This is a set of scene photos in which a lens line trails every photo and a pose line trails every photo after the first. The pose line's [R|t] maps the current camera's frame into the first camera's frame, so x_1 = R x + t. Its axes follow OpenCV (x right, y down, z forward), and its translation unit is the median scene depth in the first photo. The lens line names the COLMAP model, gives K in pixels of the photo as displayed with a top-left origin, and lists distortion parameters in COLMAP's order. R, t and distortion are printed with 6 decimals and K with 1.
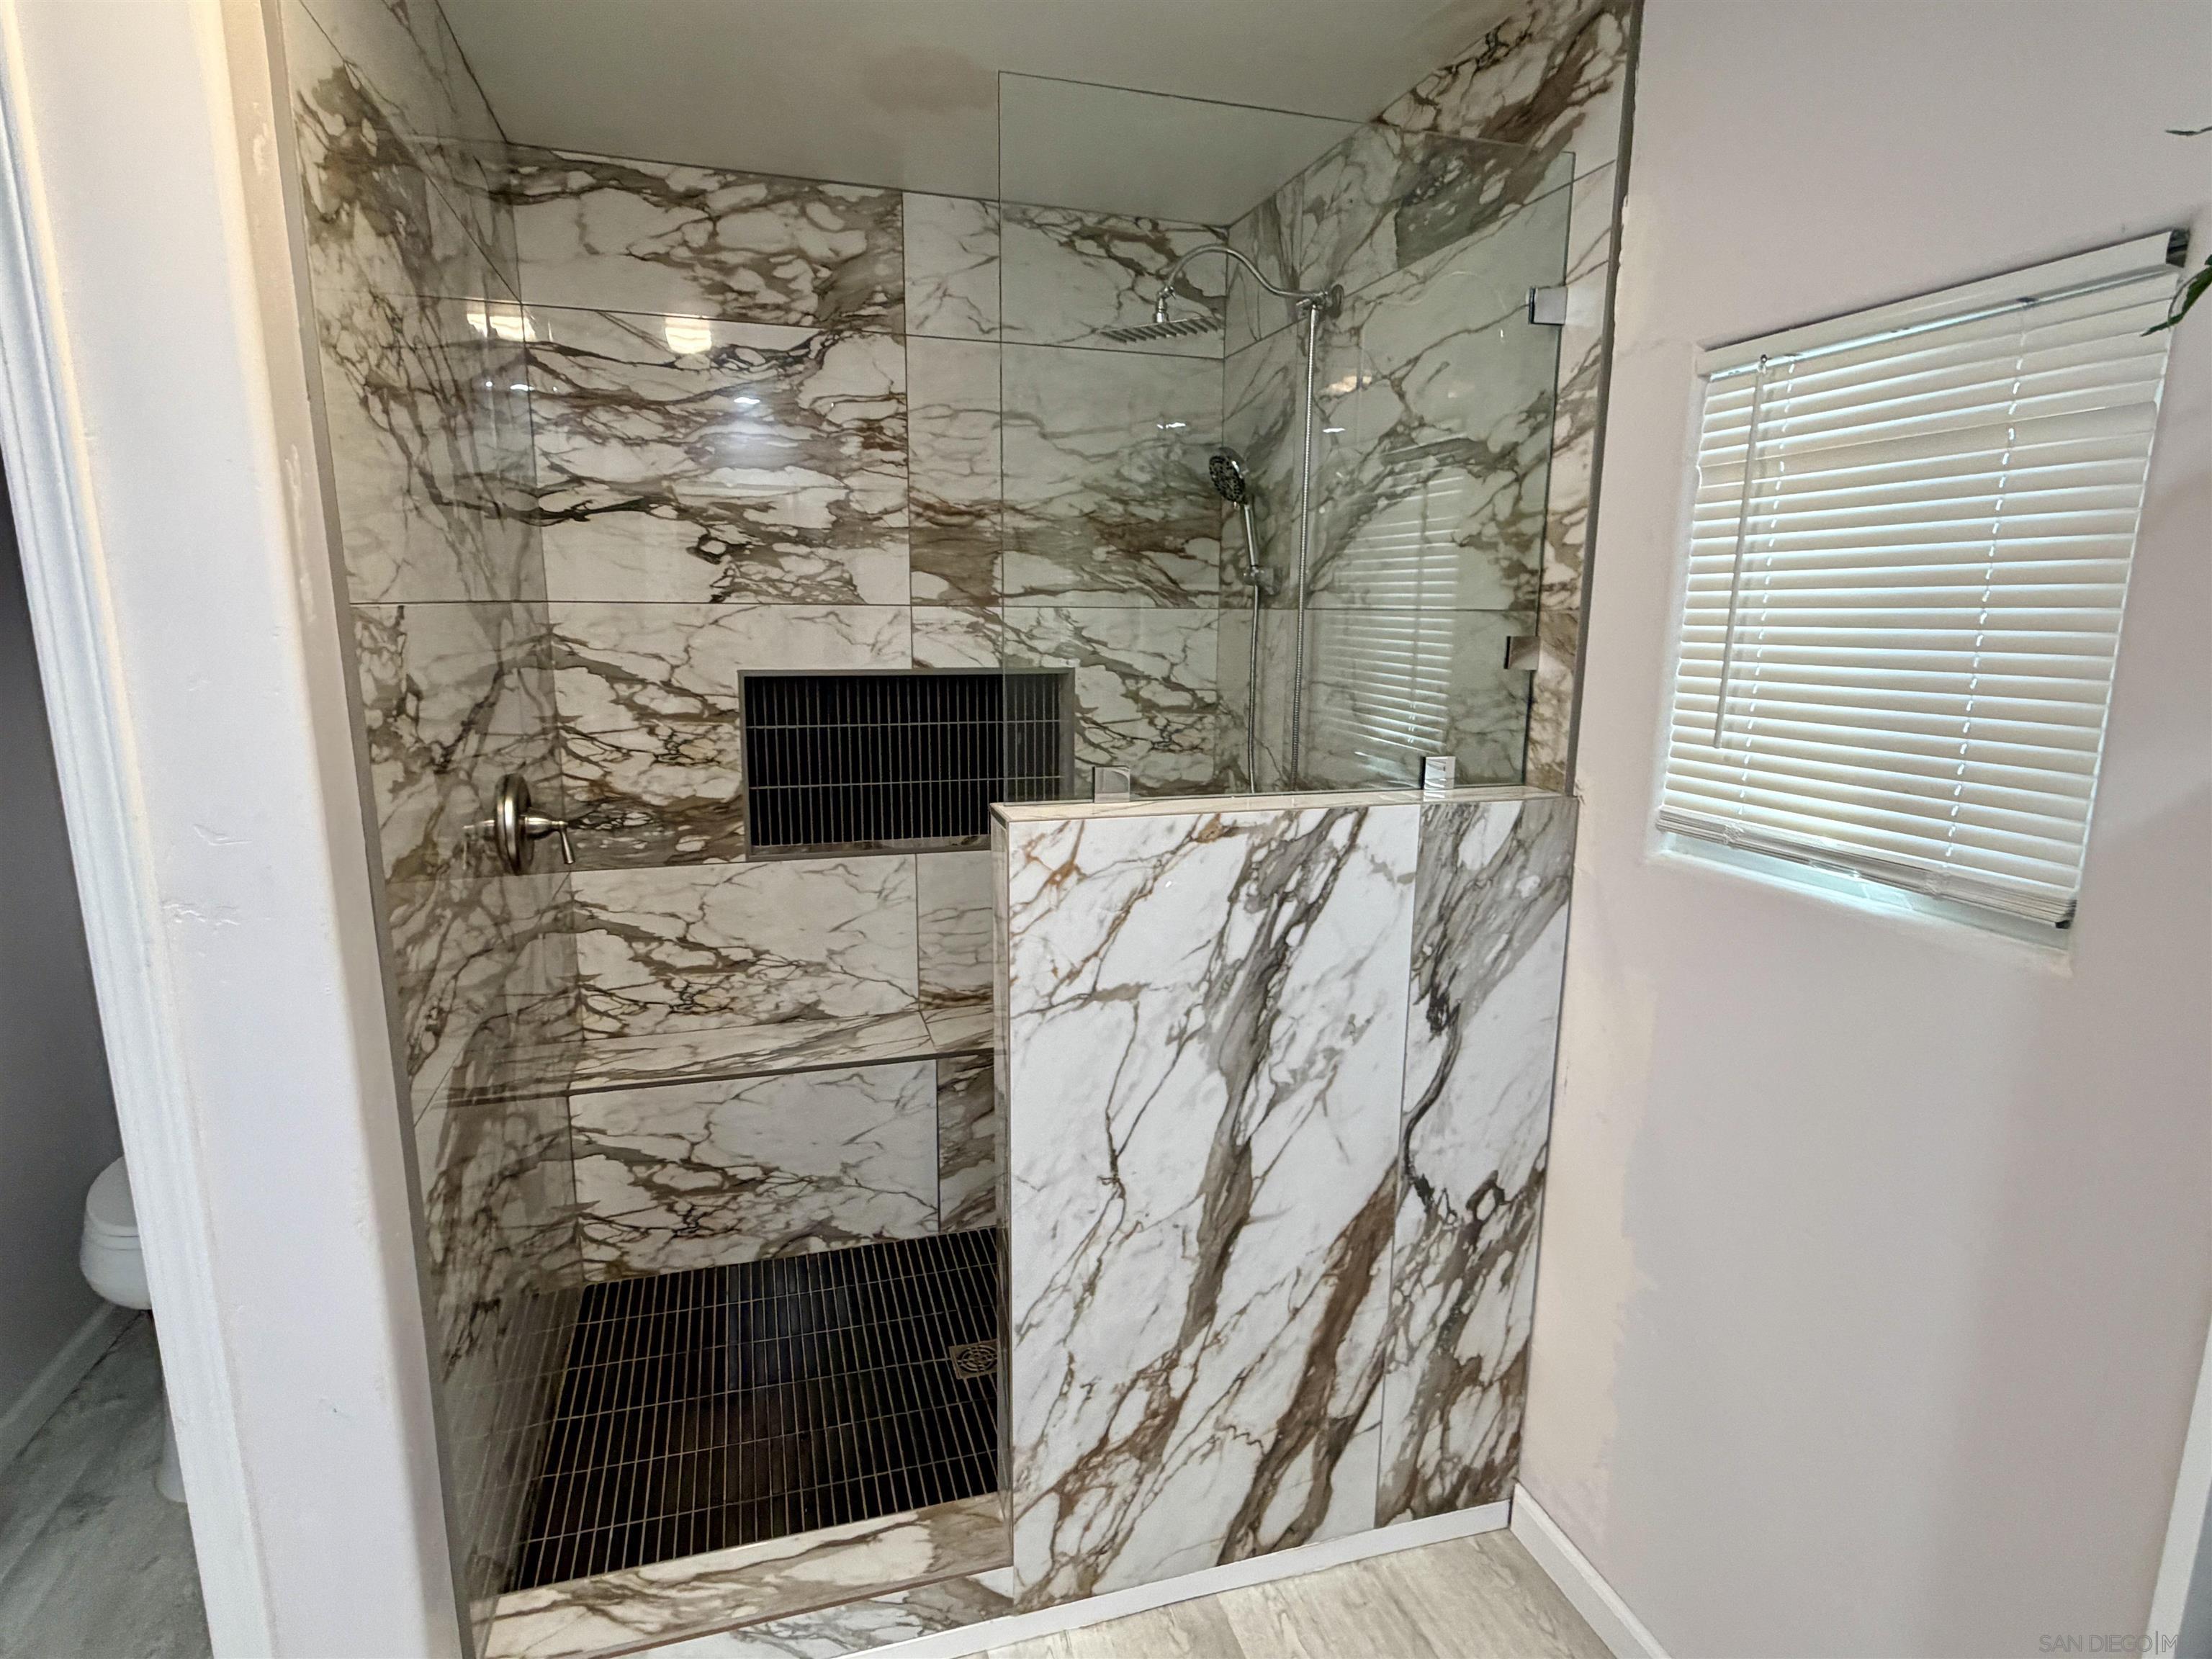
lens RADIAL K [[1164.5, 0, 1104.5], [0, 1164.5, 837.1], [0, 0, 1]] dist [-0.004084, 0.005958]
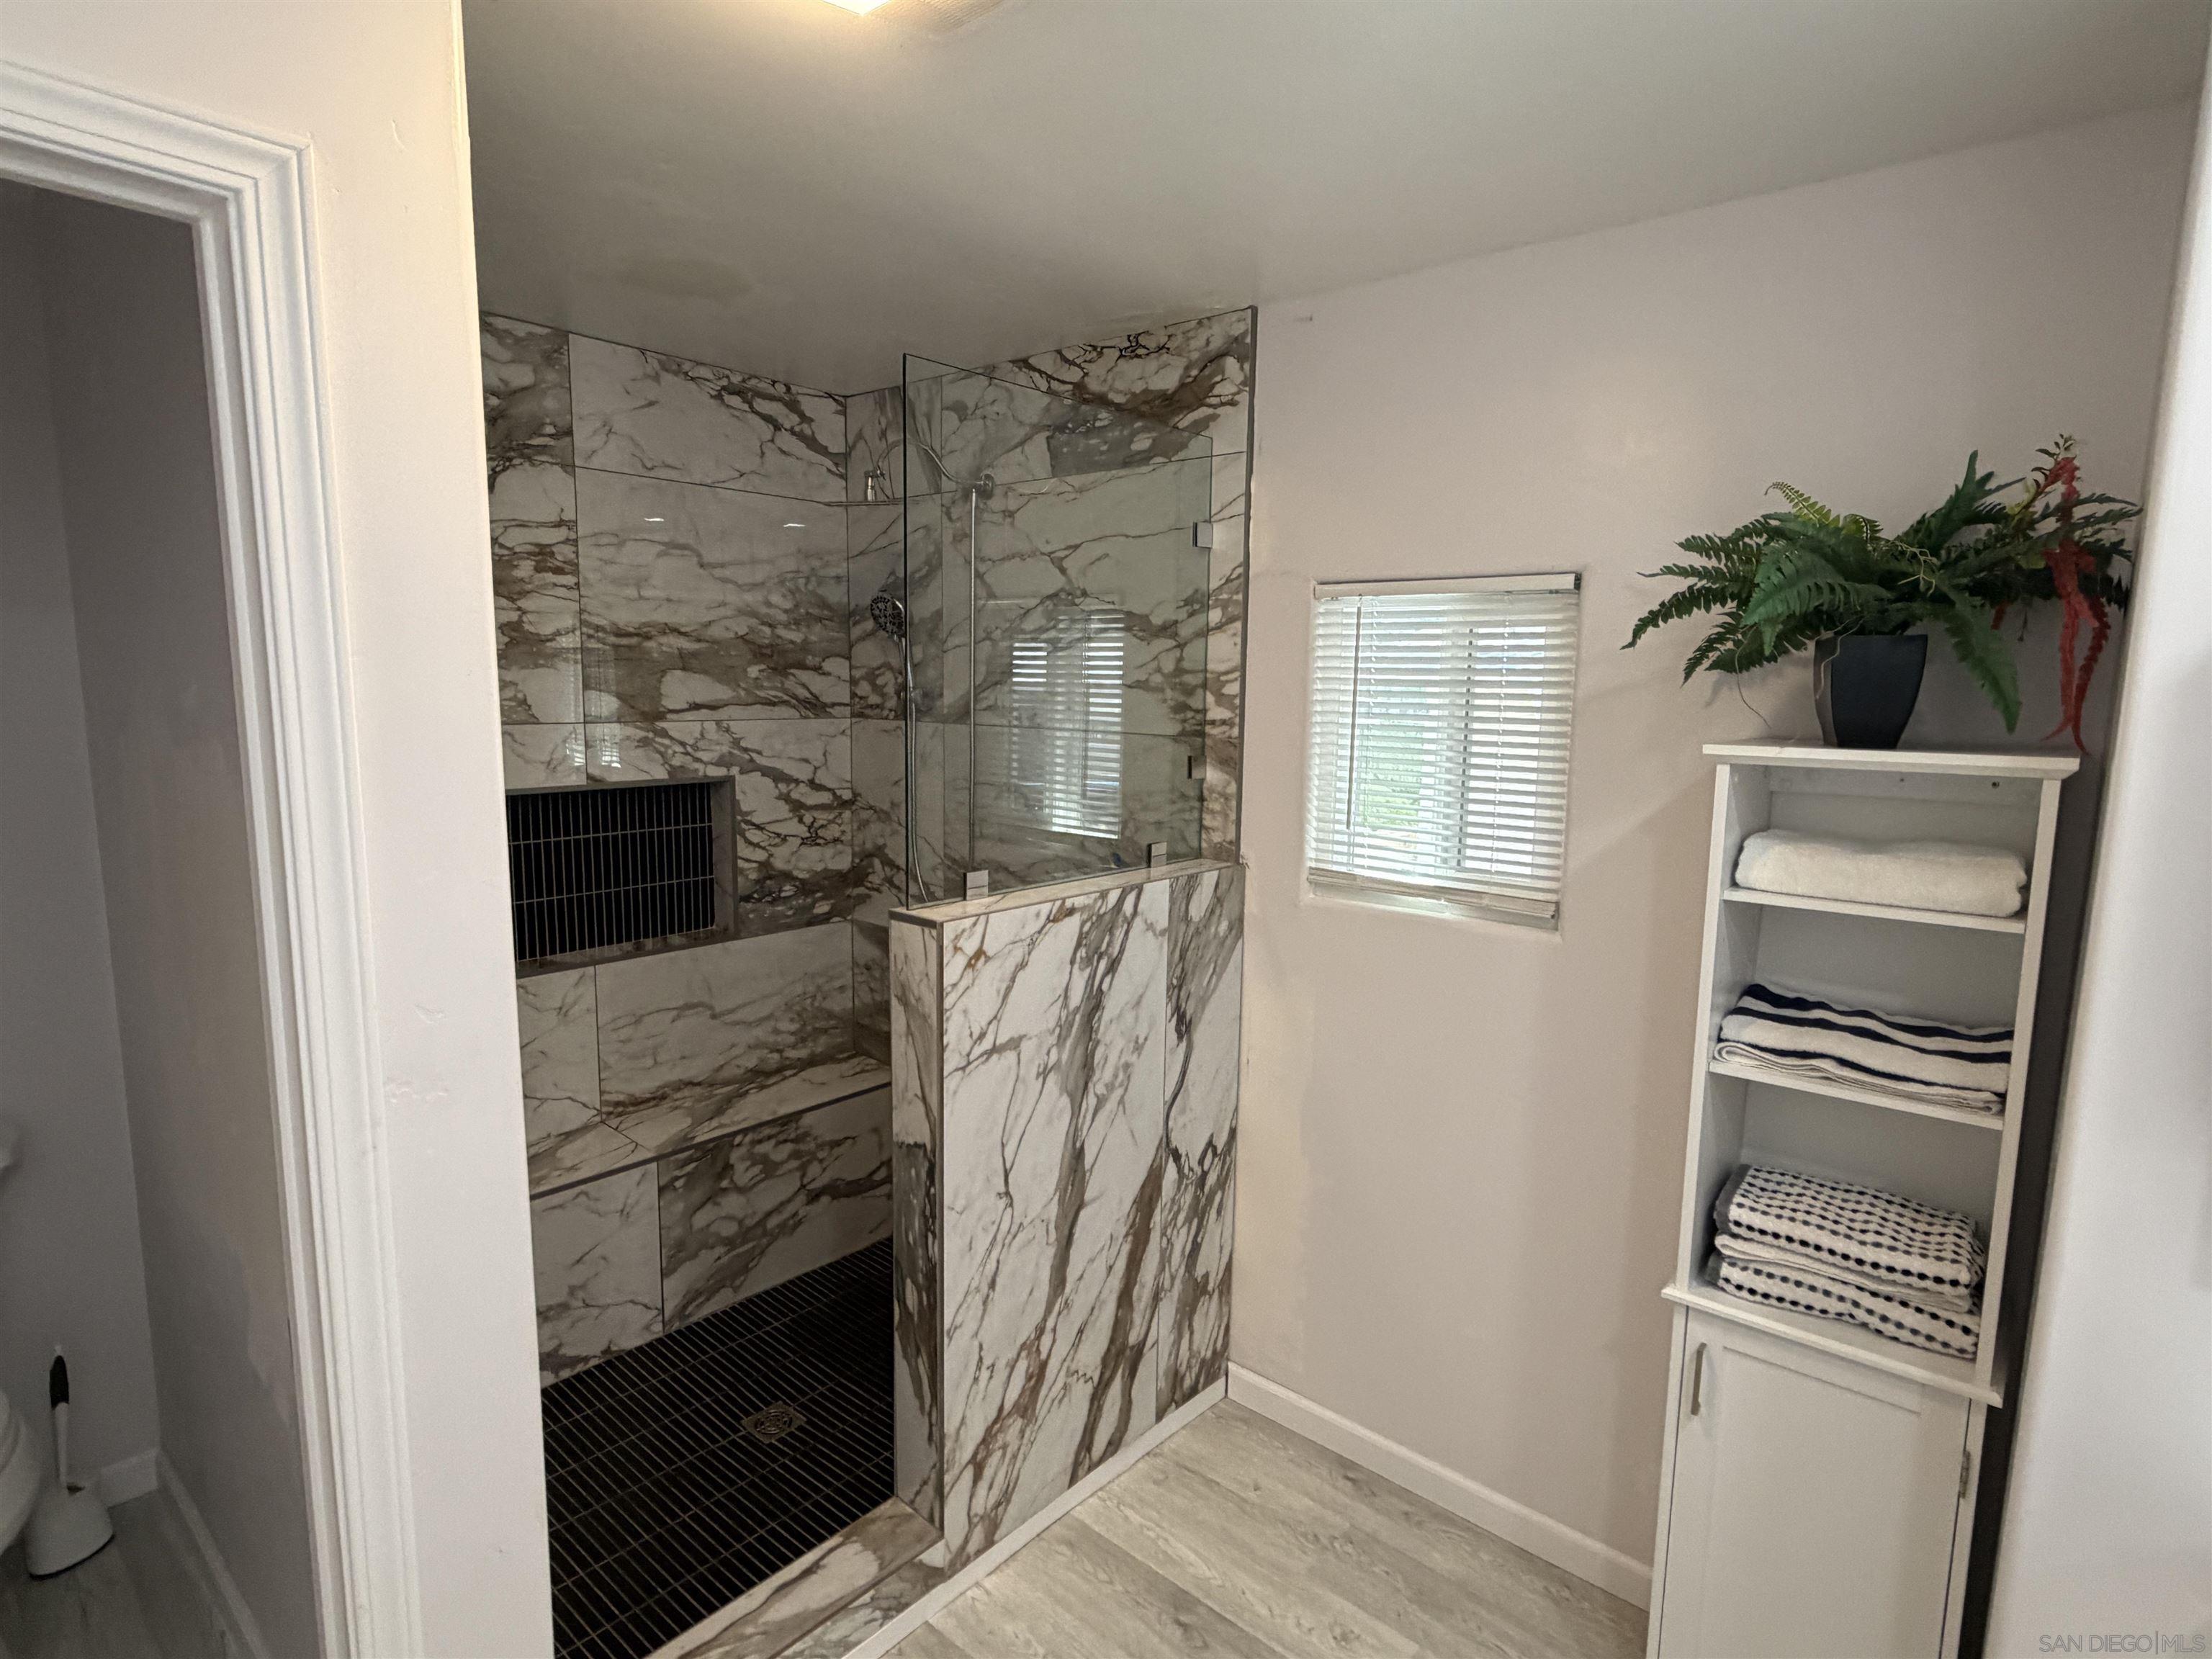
lens RADIAL K [[1164.5, 0, 1106.8], [0, 1164.5, 833.2], [0, 0, 1]] dist [-0.004084, 0.005958]
pose [[0.847959, -0.067303, 0.525772, -0.476188], [0.094989, 0.995144, -0.025810, -0.048496], [-0.521482, 0.071828, 0.850234, -0.150516]]
